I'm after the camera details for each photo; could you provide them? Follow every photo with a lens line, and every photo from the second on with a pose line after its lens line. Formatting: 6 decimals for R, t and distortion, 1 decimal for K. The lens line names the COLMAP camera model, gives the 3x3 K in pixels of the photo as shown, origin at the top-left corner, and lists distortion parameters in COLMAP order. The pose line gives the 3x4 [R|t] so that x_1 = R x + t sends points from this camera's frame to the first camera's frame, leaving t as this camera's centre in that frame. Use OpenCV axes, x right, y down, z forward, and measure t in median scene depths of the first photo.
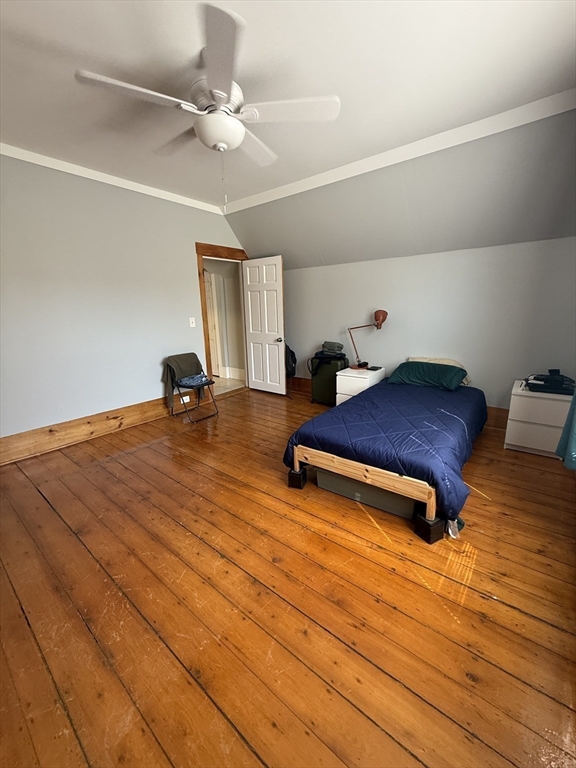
lens RADIAL K [[306.2, 0, 288.0], [0, 306.2, 384.0], [0, 0, 1]] dist [-0.001379, 0.000198]
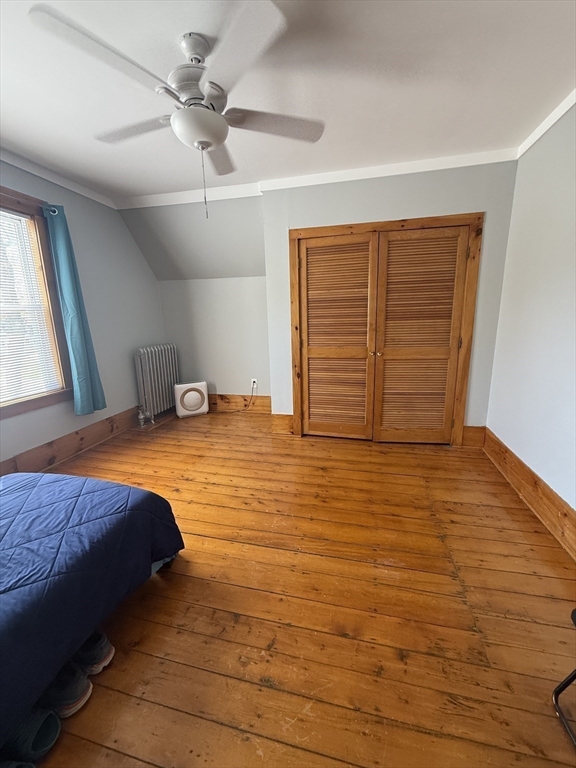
lens RADIAL K [[306.2, 0, 288.0], [0, 306.2, 384.0], [0, 0, 1]] dist [-0.001379, 0.000198]
pose [[-0.903803, 0.132601, -0.406886, 0.005119], [-0.068321, 0.893881, 0.443068, -0.507796], [0.422459, 0.428245, -0.798833, 1.905732]]
